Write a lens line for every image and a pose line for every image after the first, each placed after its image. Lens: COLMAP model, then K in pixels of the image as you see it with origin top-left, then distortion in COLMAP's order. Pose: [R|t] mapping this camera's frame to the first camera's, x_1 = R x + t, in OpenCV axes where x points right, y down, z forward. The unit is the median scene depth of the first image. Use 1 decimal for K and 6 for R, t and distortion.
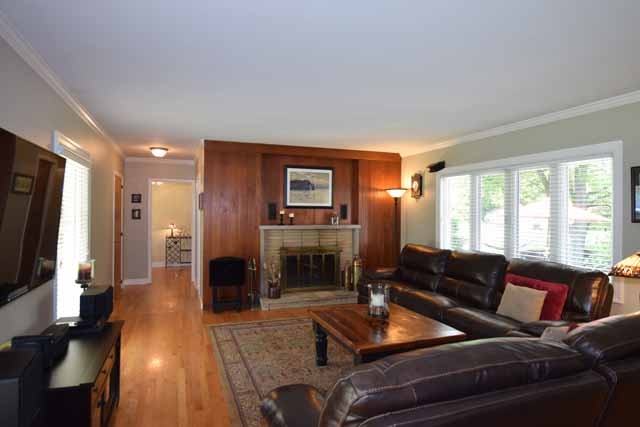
lens RADIAL K [[378.6, 0, 320.0], [0, 378.6, 213.5], [0, 0, 1]] dist [-0.001450, -0.000501]
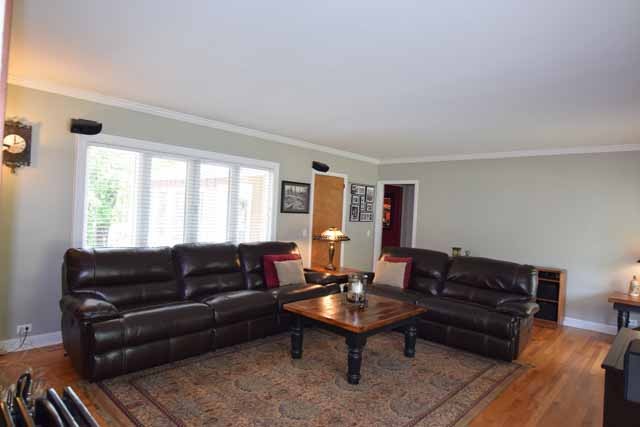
lens RADIAL K [[378.6, 0, 320.0], [0, 378.6, 213.5], [0, 0, 1]] dist [-0.001450, -0.000501]
pose [[-0.441003, -0.034285, 0.896850, -0.758657], [-0.049375, 0.998684, 0.013899, -0.004741], [-0.896146, -0.038153, -0.442116, 1.504450]]
